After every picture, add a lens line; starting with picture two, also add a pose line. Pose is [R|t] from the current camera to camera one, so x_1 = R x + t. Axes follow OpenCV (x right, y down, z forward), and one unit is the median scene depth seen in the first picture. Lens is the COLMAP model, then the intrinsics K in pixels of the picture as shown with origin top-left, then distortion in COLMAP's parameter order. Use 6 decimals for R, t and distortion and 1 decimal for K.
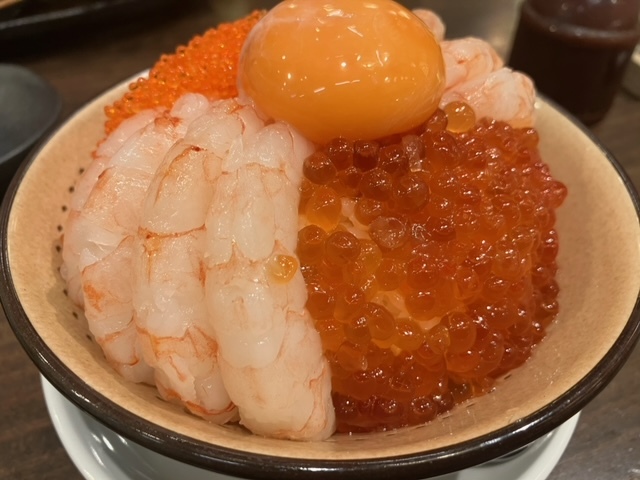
lens RADIAL K [[552.8, 0, 320.0], [0, 552.8, 240.0], [0, 0, 1]] dist [-0.085774, 0.105575]
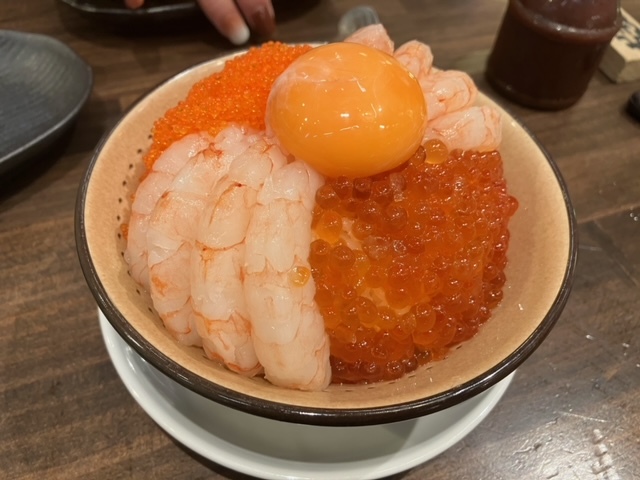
lens RADIAL K [[519.6, 0, 320.0], [0, 519.6, 240.0], [0, 0, 1]] dist [0.001574, -0.003226]
pose [[0.999236, 0.036016, 0.015150, -0.034279], [-0.037617, 0.991604, 0.123722, -0.180546], [-0.010566, -0.124198, 0.992201, -0.276177]]
